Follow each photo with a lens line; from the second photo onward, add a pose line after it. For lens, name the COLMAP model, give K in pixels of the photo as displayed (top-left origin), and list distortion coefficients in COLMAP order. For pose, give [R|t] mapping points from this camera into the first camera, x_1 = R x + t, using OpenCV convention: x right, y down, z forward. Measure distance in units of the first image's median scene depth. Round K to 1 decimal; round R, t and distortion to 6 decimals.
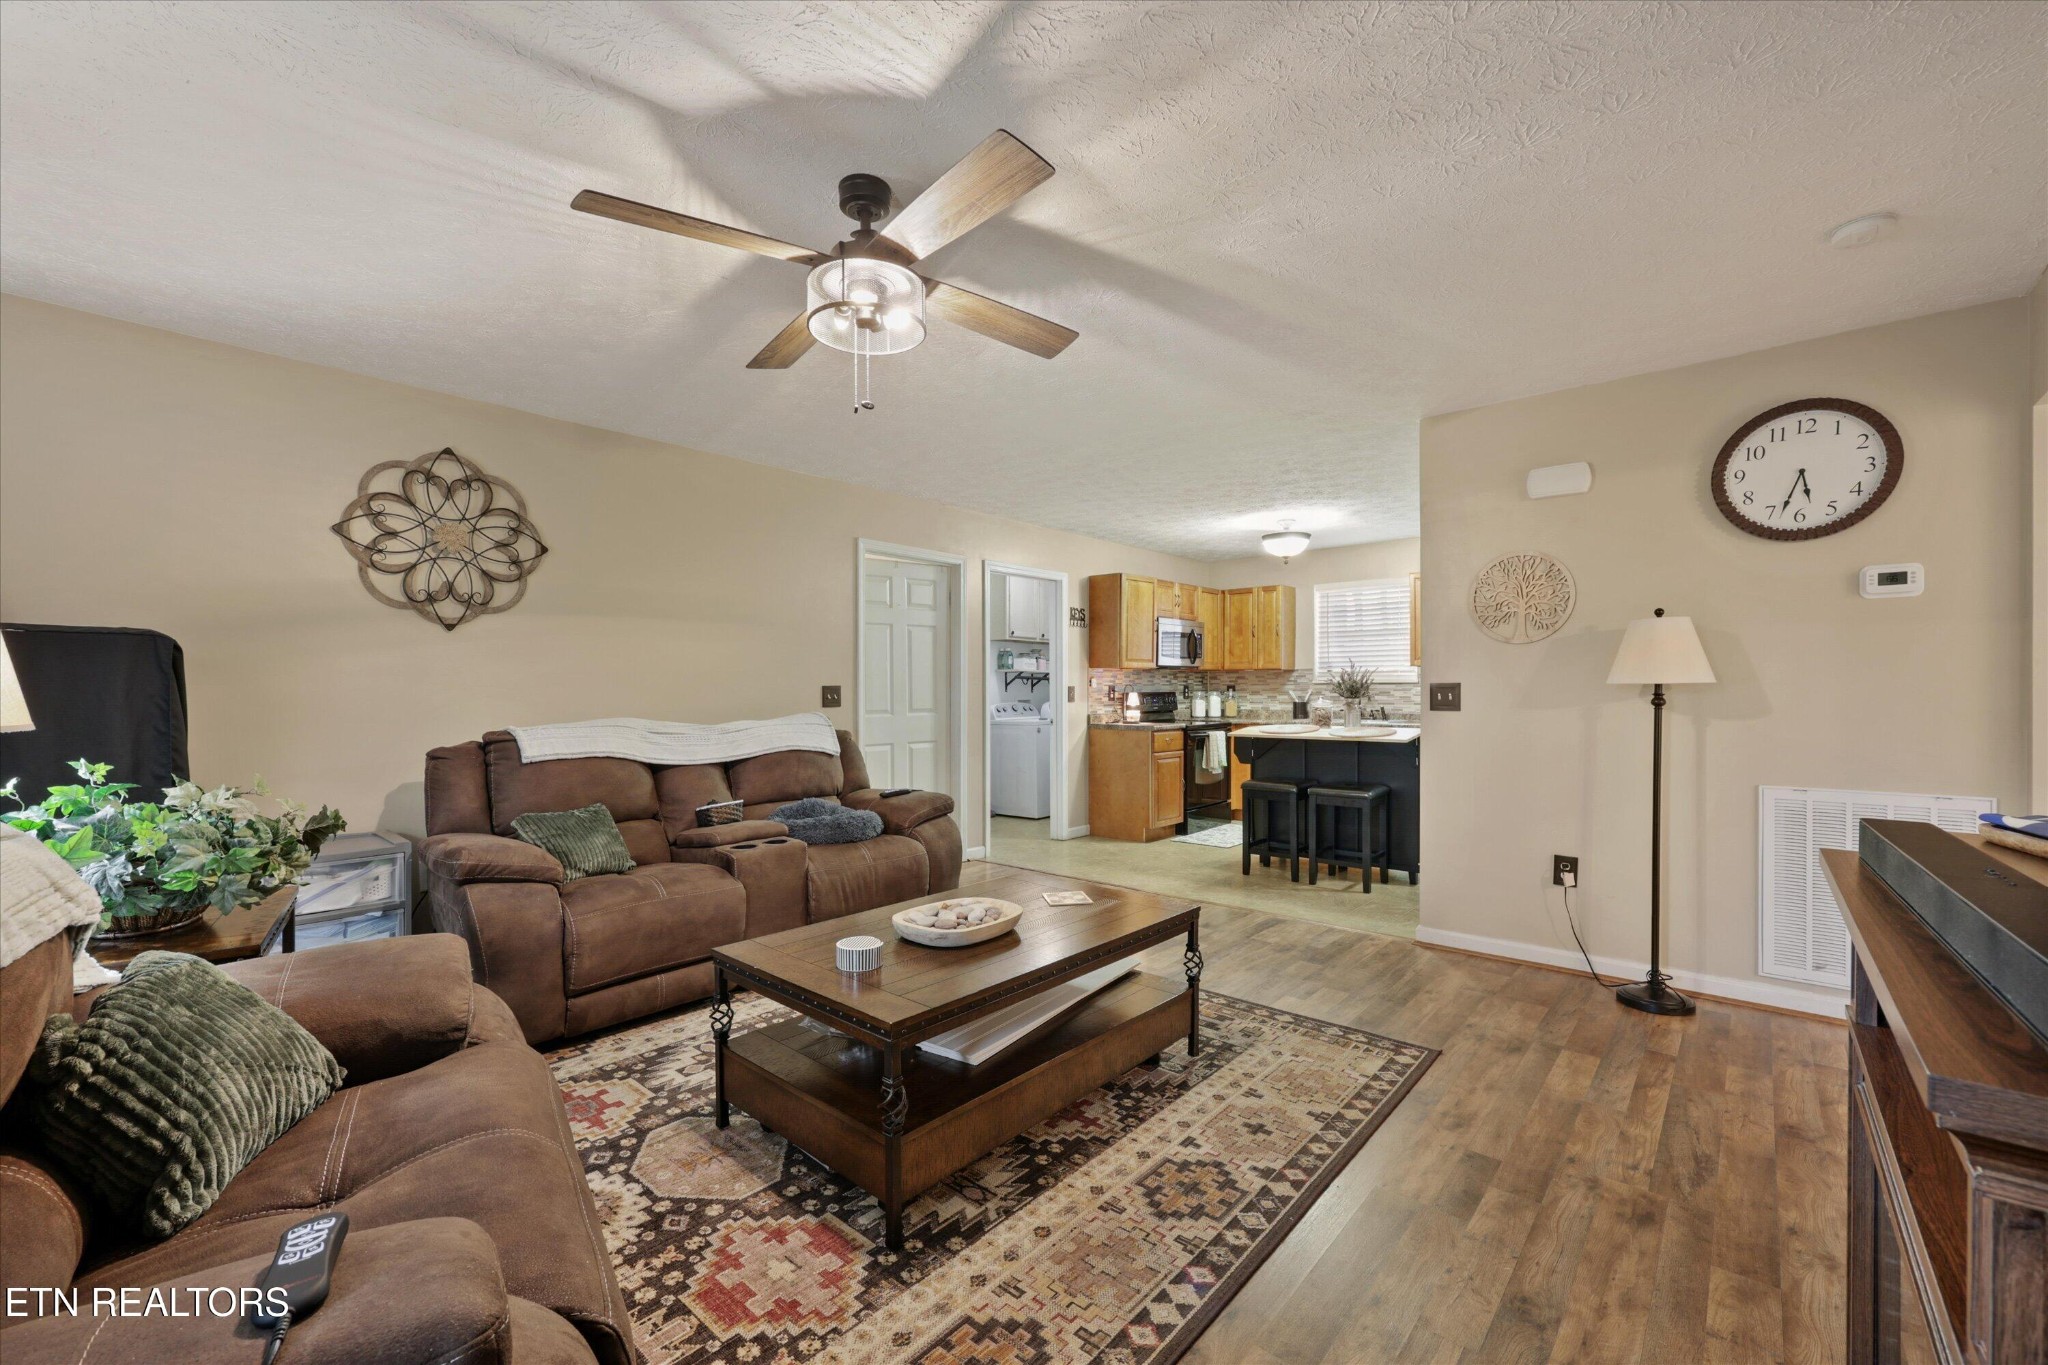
lens RADIAL K [[827.8, 0, 1012.2], [0, 827.8, 698.9], [0, 0, 1]] dist [-0.000735, 0.000374]
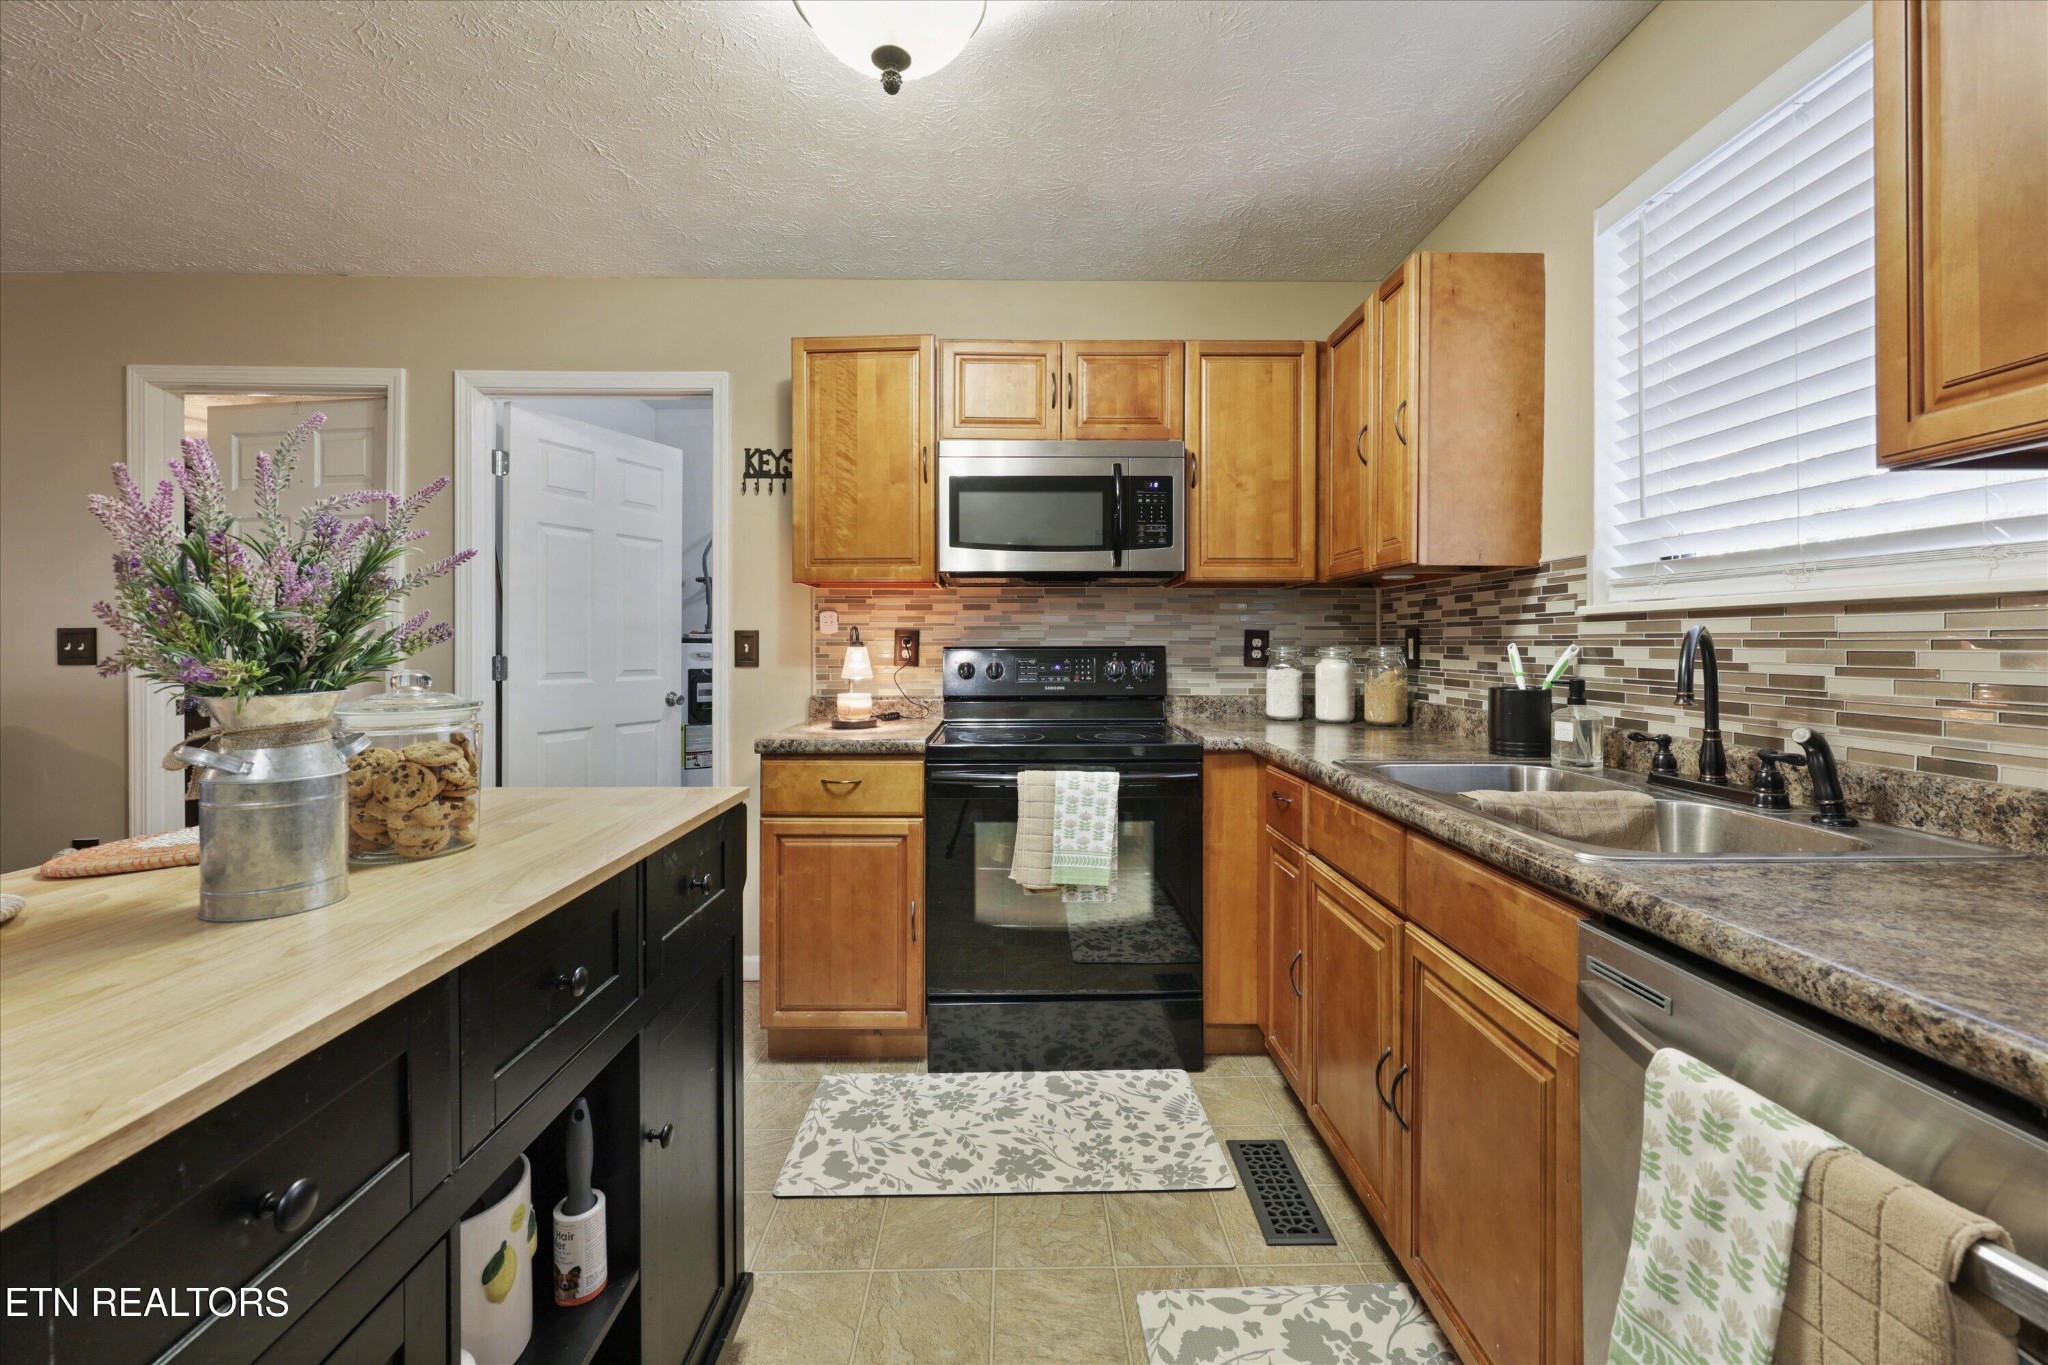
lens RADIAL K [[827.8, 0, 1025.5], [0, 827.8, 650.5], [0, 0, 1]] dist [-0.000735, 0.000374]
pose [[0.682190, 0.011795, -0.731080, 0.430731], [-0.010973, 0.999922, 0.005894, -0.007961], [0.731092, 0.004002, 0.682267, 0.714705]]
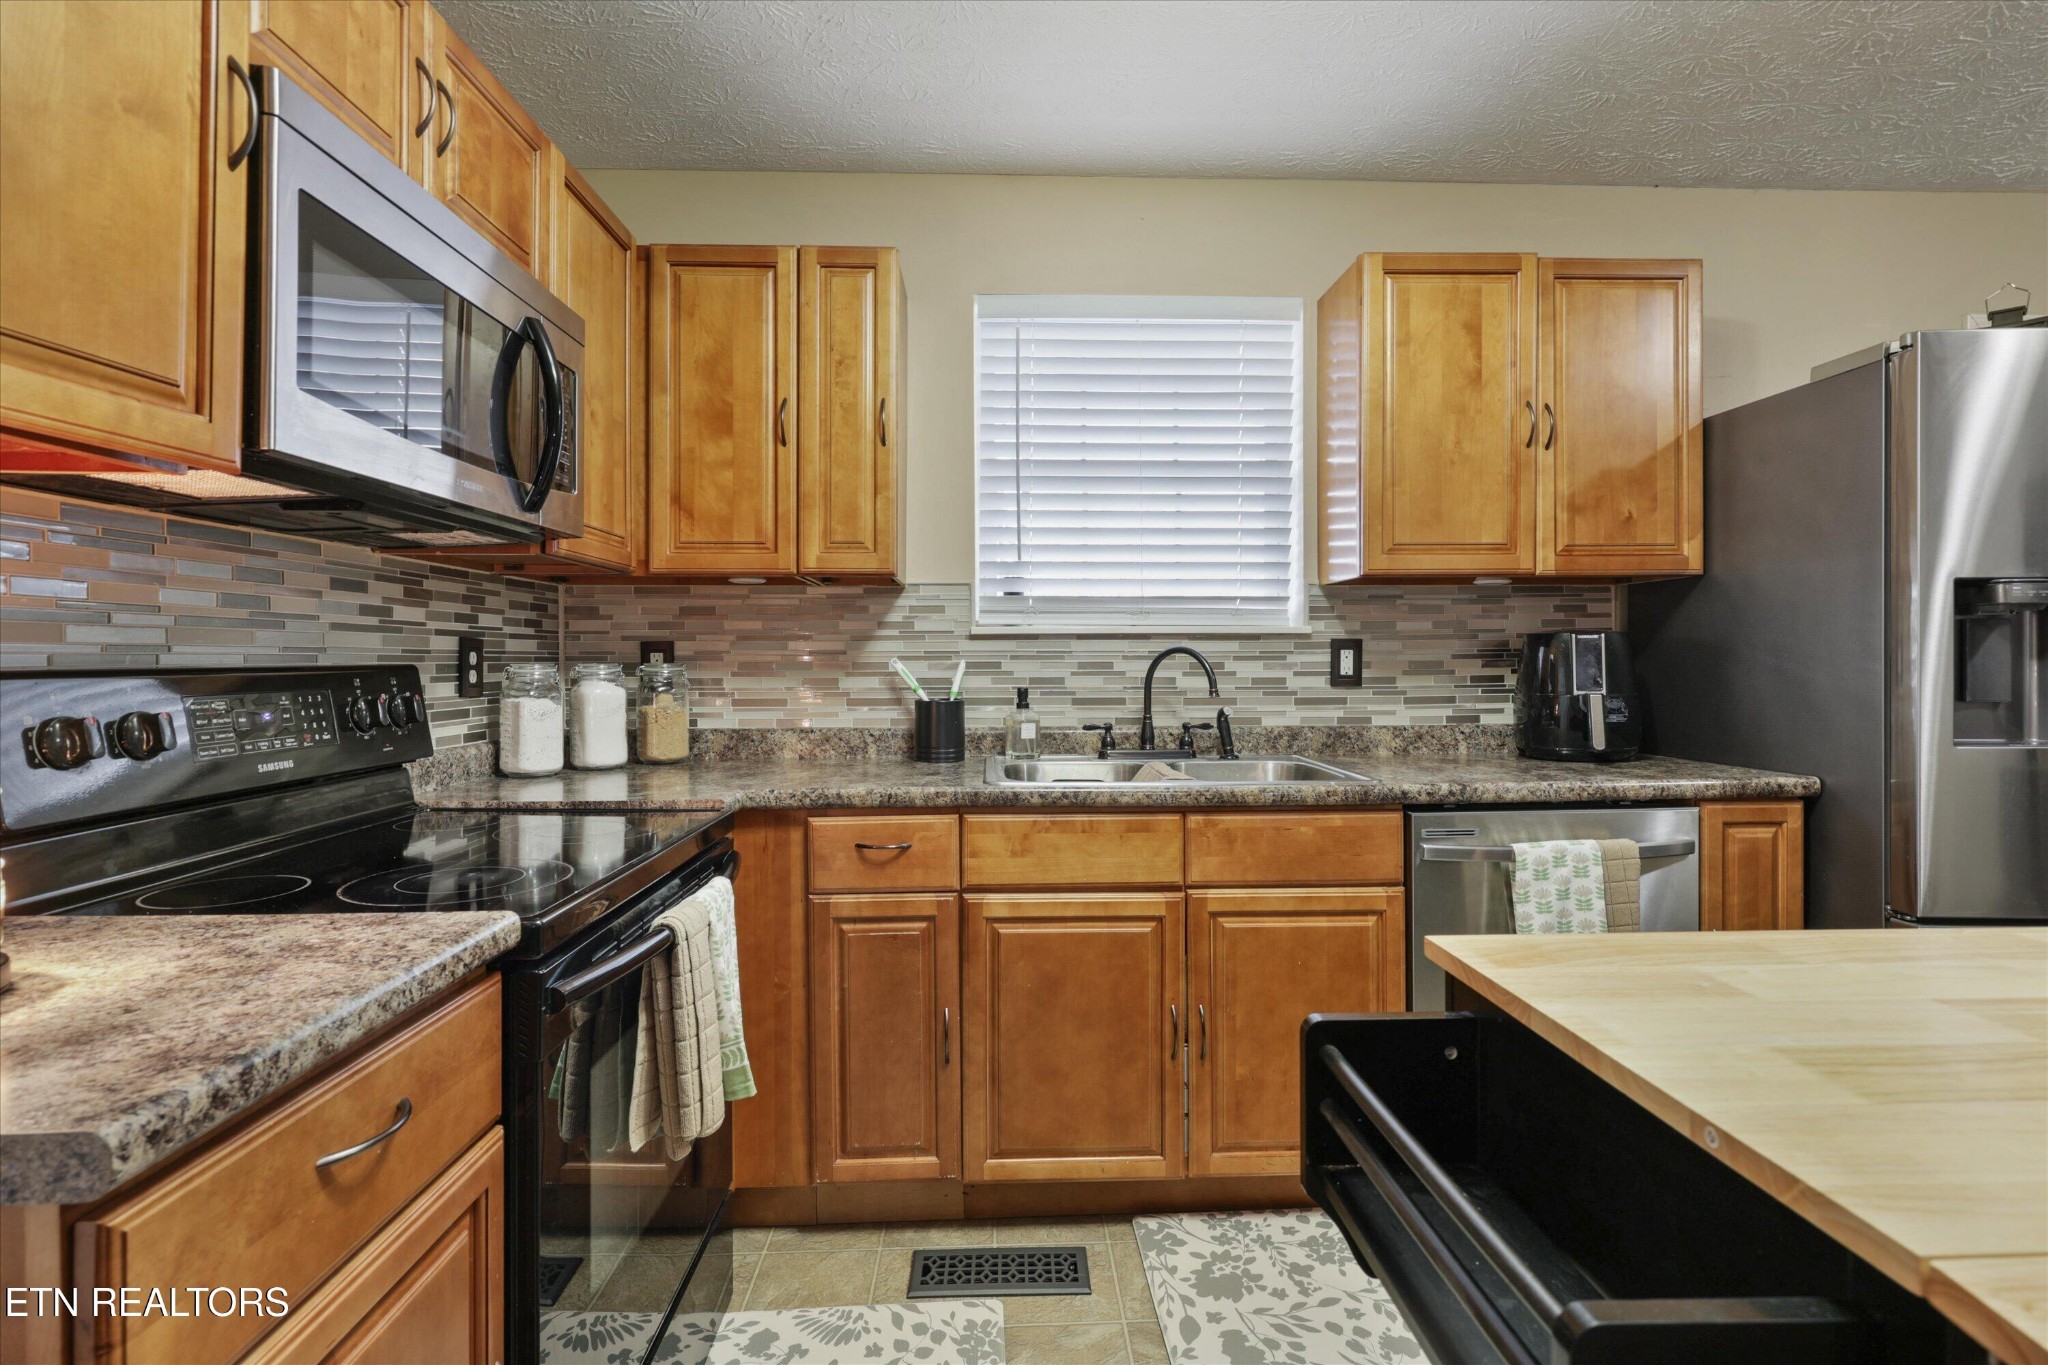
lens RADIAL K [[961.9, 0, 1028.9], [0, 961.9, 666.9], [0, 0, 1]] dist [0.000973, 0.000451]
pose [[0.716214, -0.003161, 0.697873, 0.144244], [0.005731, 0.999983, -0.001353, -0.006880], [-0.697857, 0.004968, 0.716220, 0.748217]]
